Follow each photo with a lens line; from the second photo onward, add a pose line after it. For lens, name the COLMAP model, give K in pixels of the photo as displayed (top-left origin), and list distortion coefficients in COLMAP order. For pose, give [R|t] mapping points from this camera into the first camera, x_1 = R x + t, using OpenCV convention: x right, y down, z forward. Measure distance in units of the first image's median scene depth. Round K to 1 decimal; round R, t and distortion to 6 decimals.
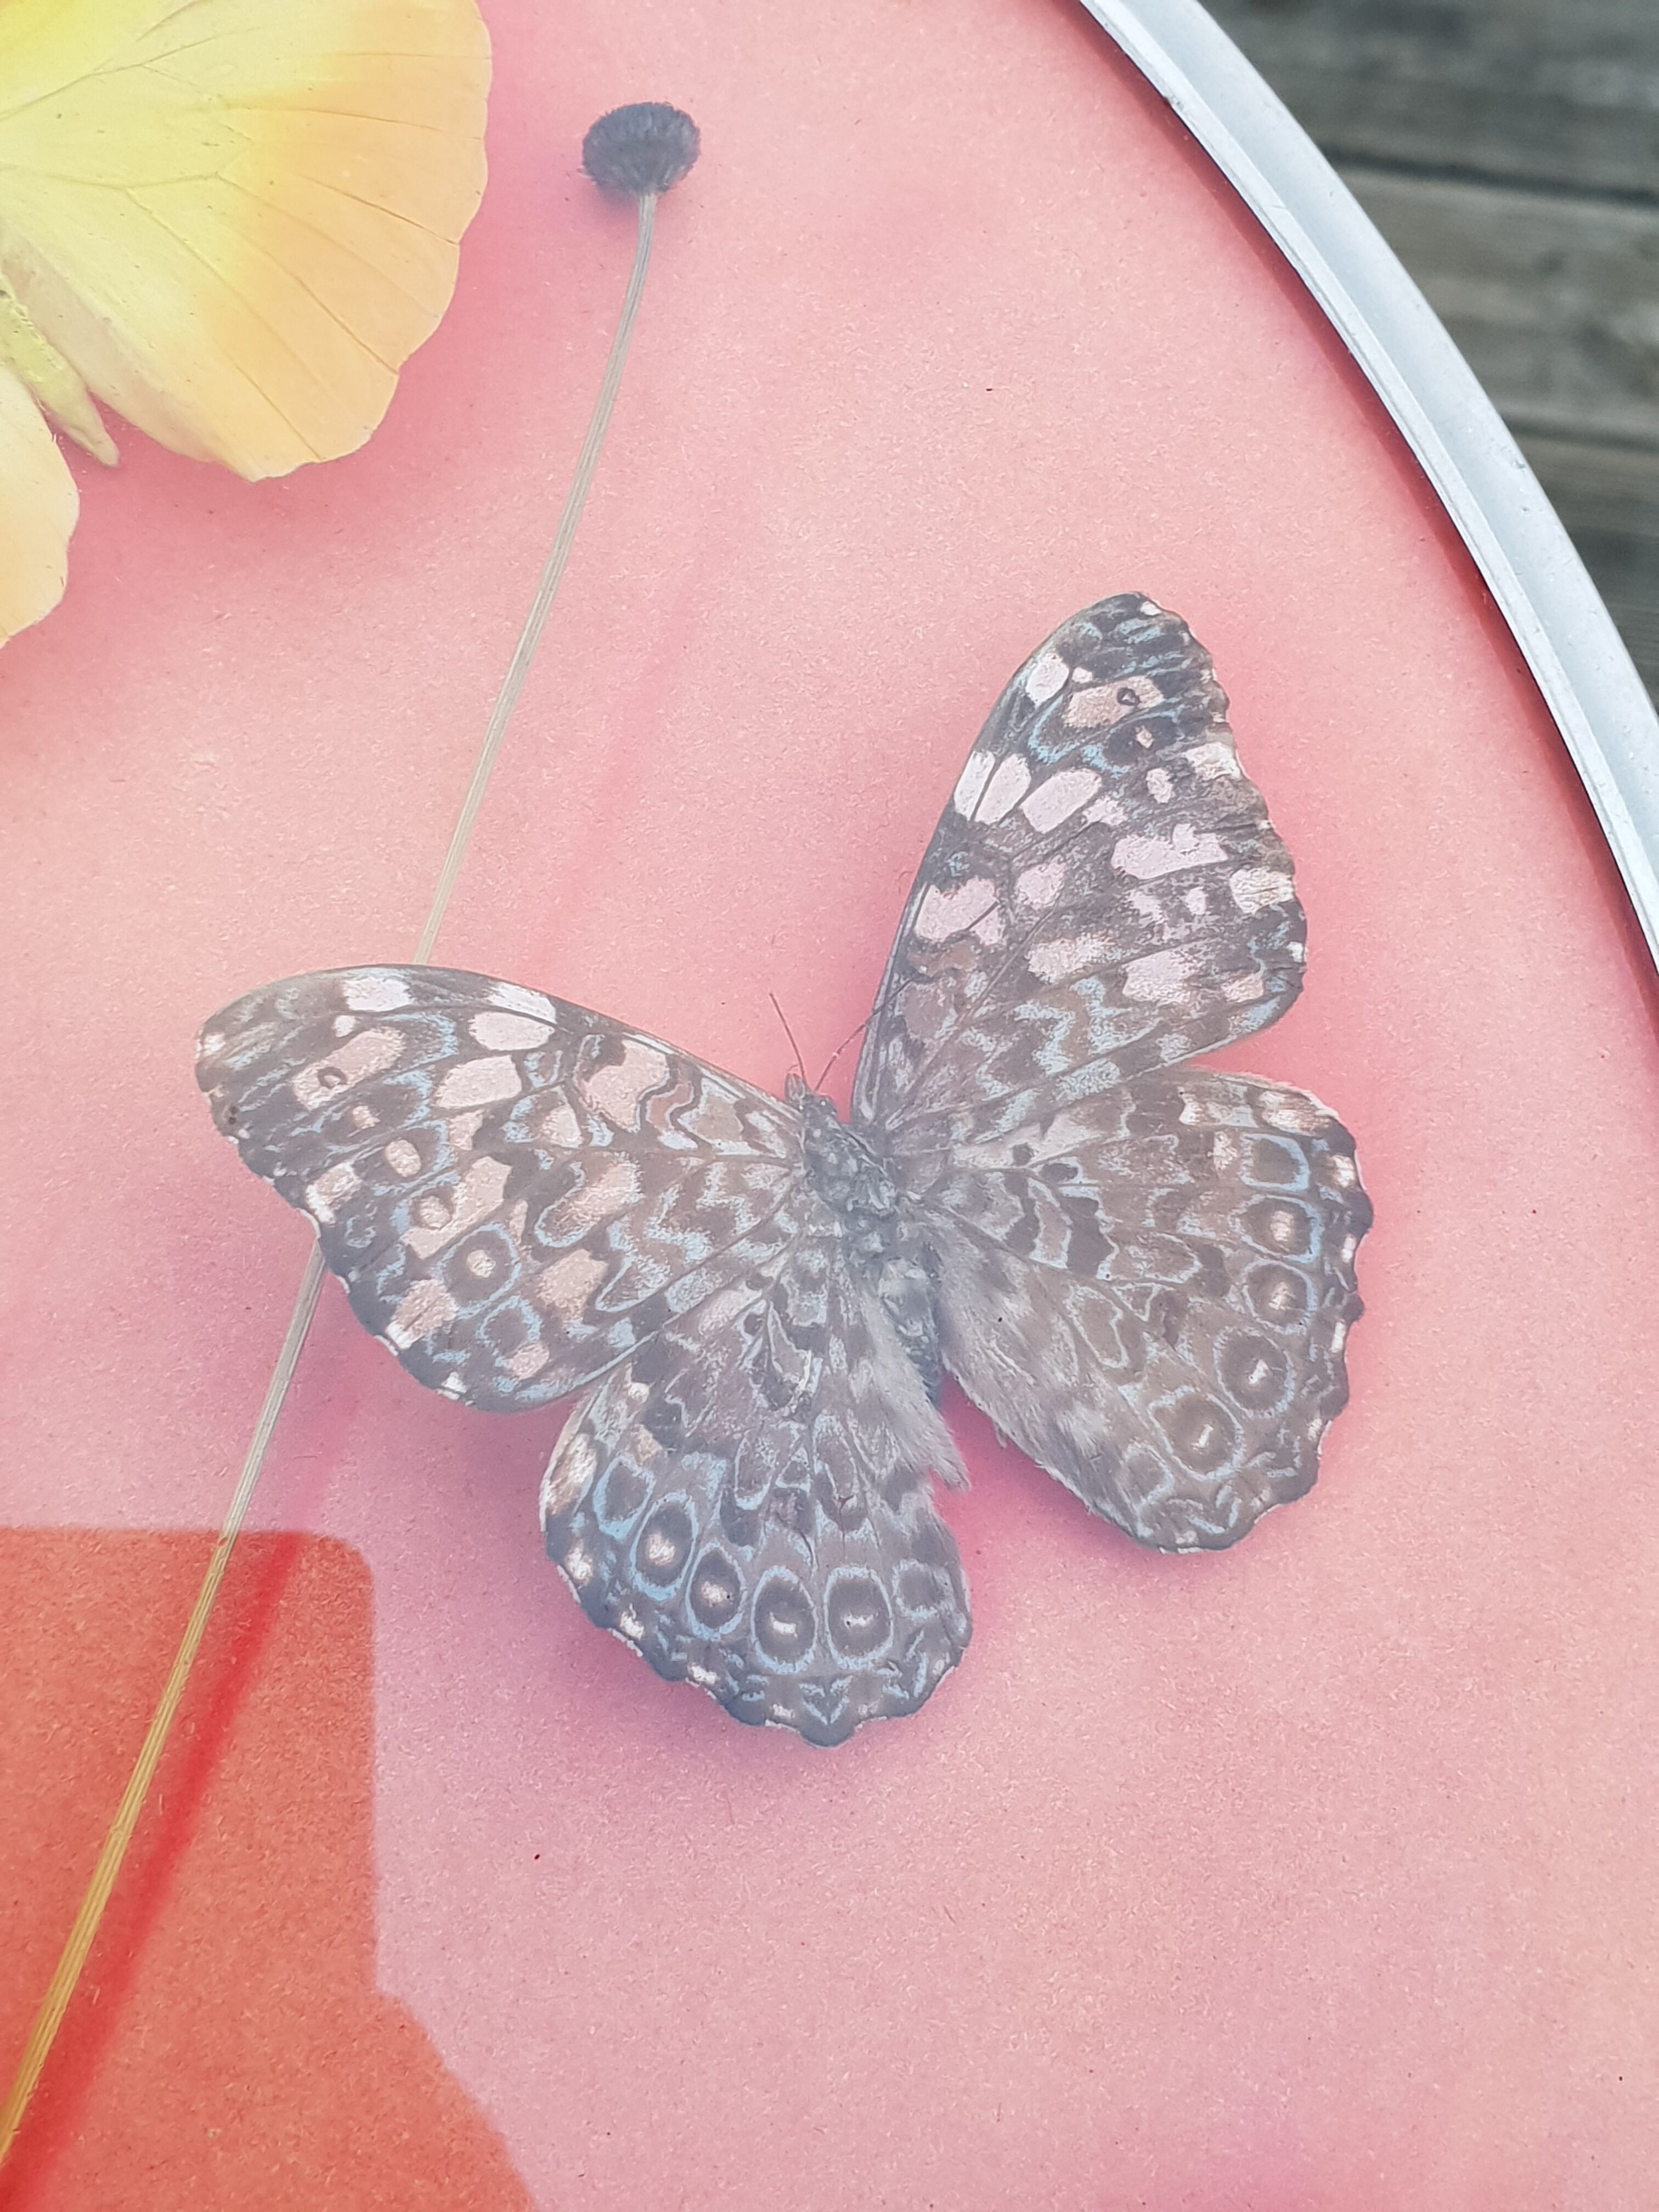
lens RADIAL K [[2876.8, 0, 829.5], [0, 2876.8, 1106.0], [0, 0, 1]] dist [0.161616, -0.841564]
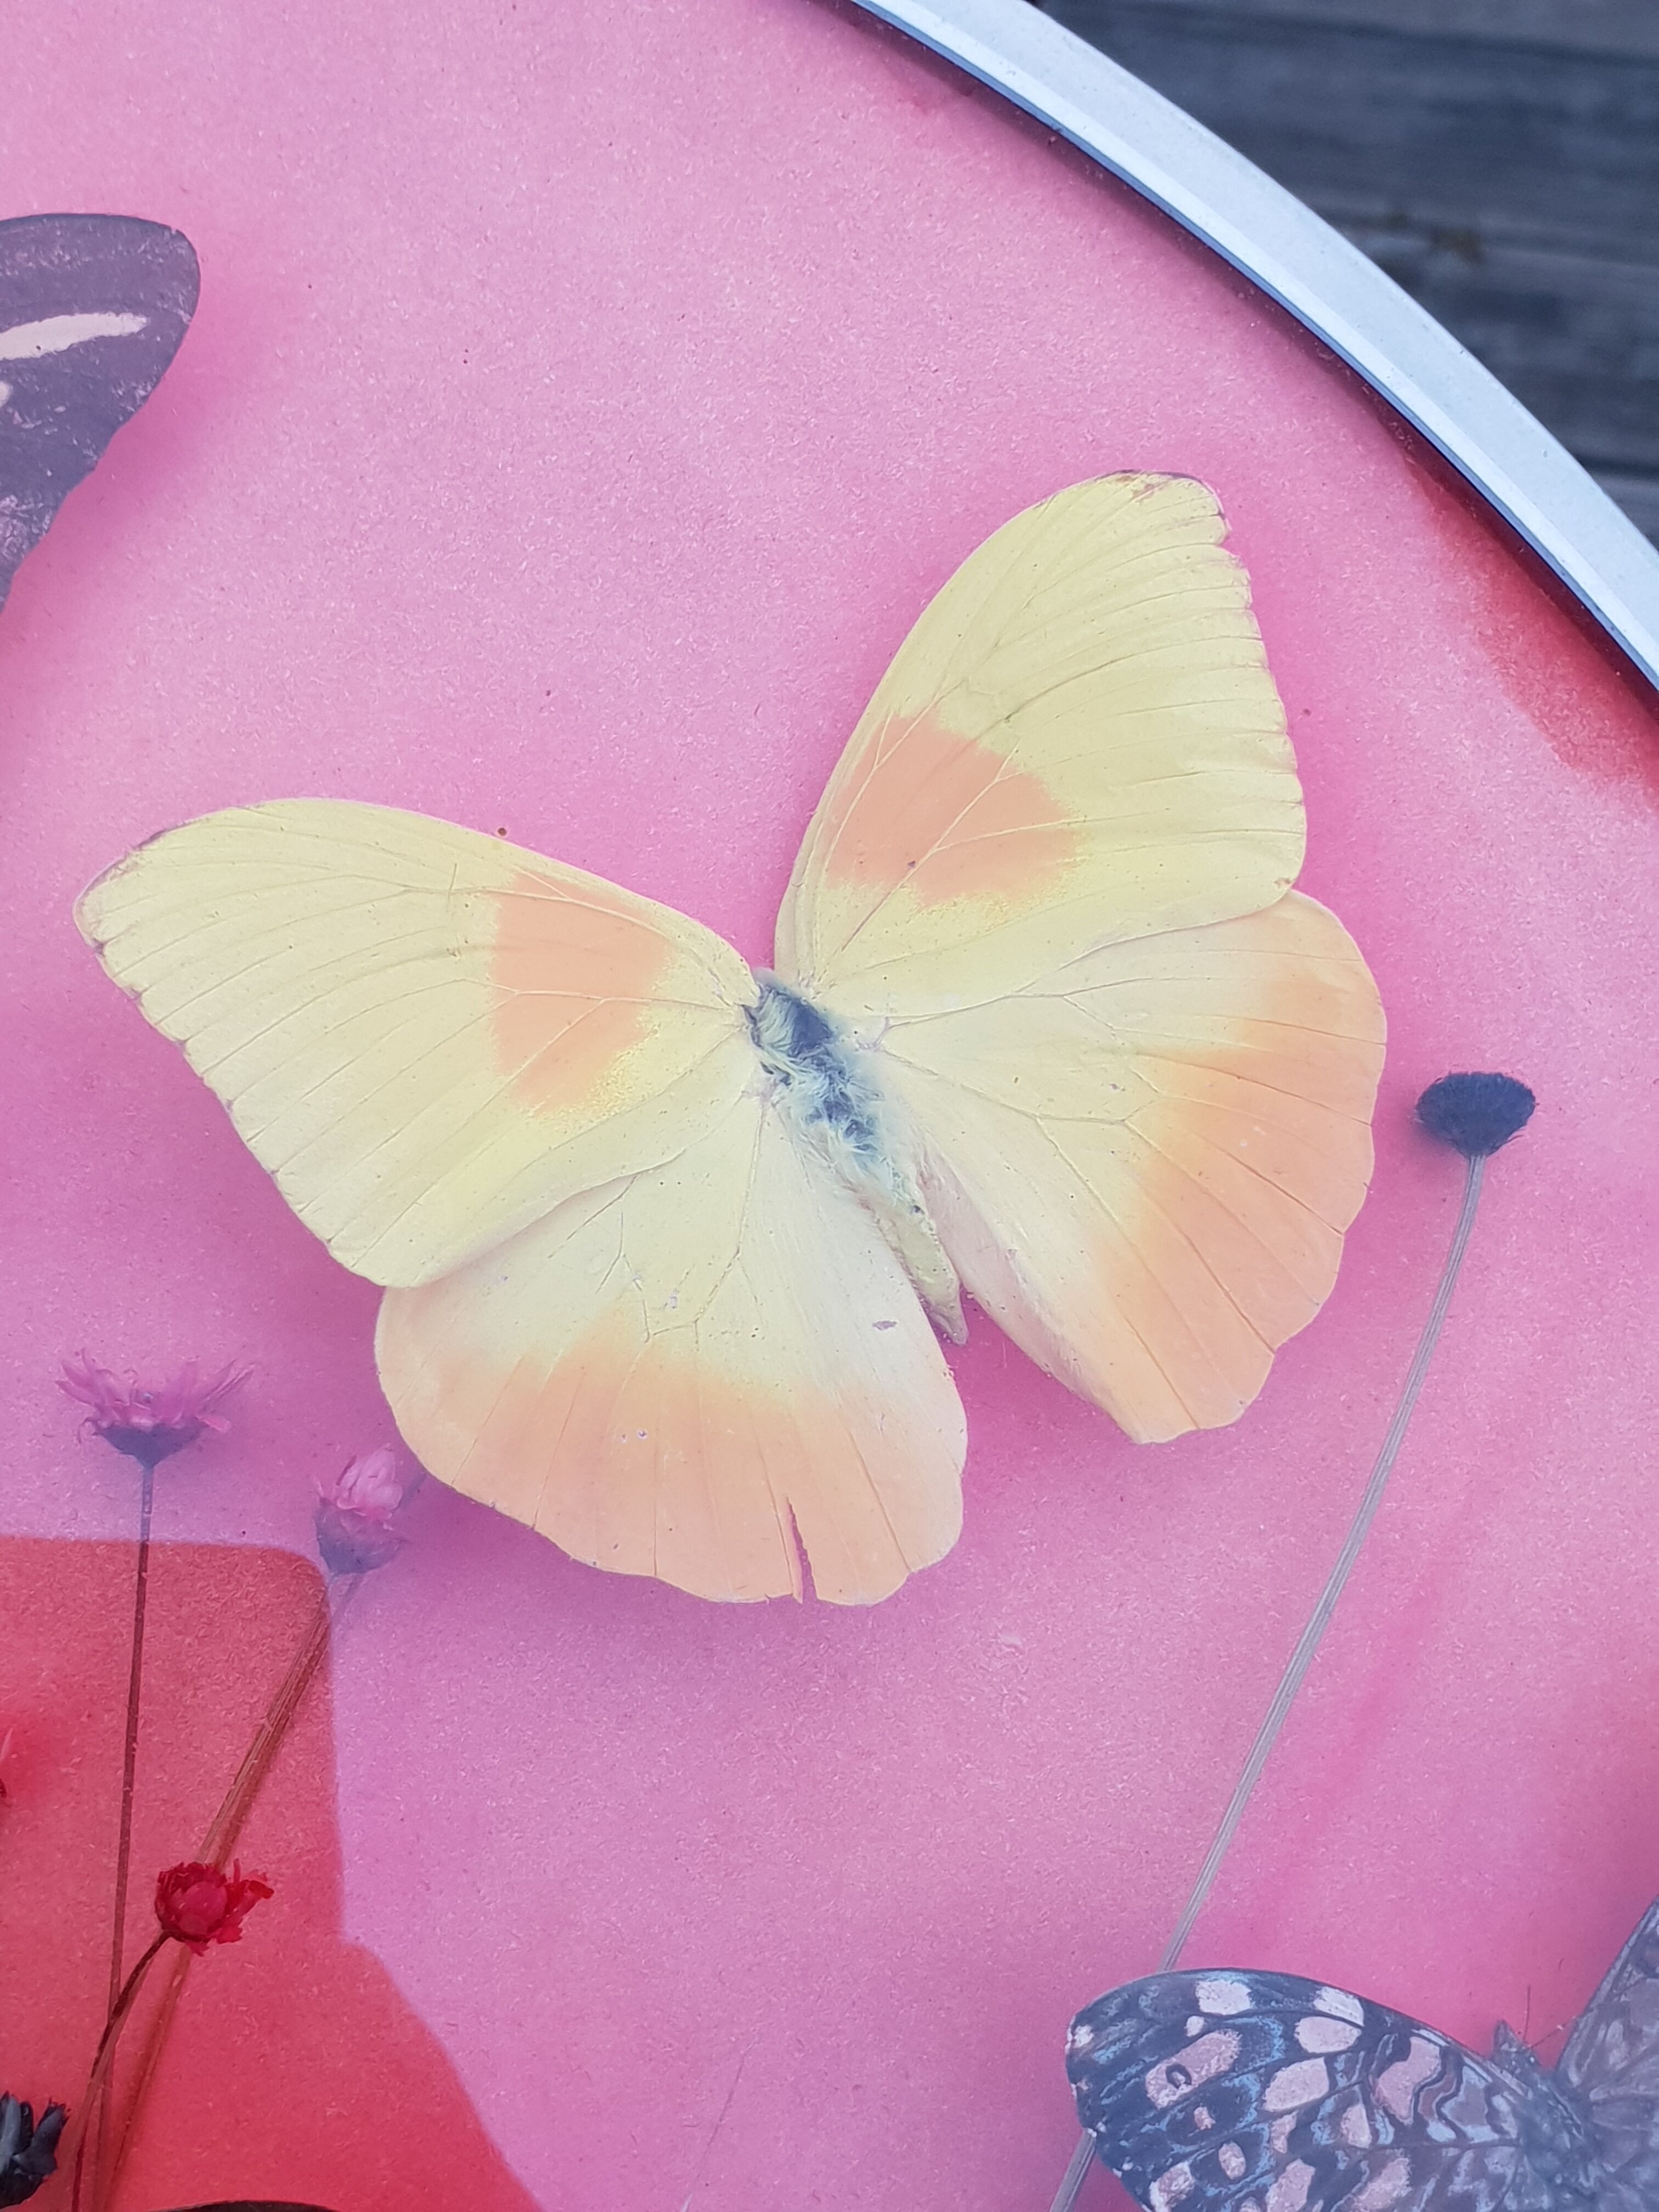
lens RADIAL K [[2951.6, 0, 829.5], [0, 2951.6, 1106.0], [0, 0, 1]] dist [0.184905, -0.842987]
pose [[0.986106, 0.164318, 0.024377, -0.377906], [-0.164498, 0.986362, 0.005555, -0.343512], [-0.023131, -0.009488, 0.999687, -0.106887]]
